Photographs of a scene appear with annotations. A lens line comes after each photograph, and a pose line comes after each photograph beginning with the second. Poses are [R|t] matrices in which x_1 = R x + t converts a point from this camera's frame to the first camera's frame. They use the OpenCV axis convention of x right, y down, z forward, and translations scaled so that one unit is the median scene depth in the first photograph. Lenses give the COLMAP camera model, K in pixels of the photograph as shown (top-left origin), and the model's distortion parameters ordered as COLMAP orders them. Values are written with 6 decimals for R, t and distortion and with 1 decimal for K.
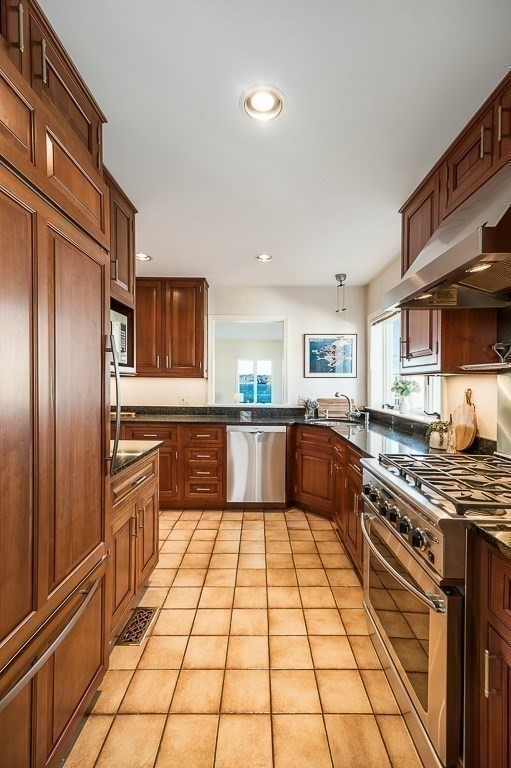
lens RADIAL K [[335.0, 0, 259.0], [0, 335.0, 385.0], [0, 0, 1]] dist [0.003325, 0.001064]
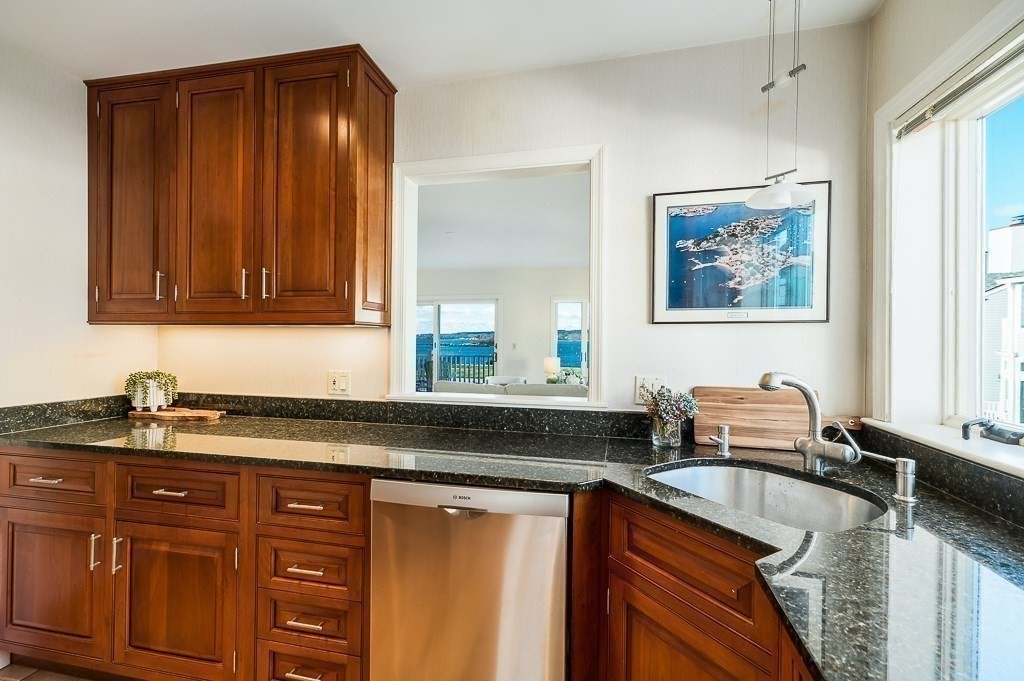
lens RADIAL K [[446.6, 0, 513.8], [0, 446.6, 350.4], [0, 0, 1]] dist [0.003325, 0.001064]
pose [[0.977598, 0.004757, -0.210425, 0.097038], [-0.002618, 0.999942, 0.010443, -0.000155], [0.210463, -0.009658, 0.977554, 0.545515]]
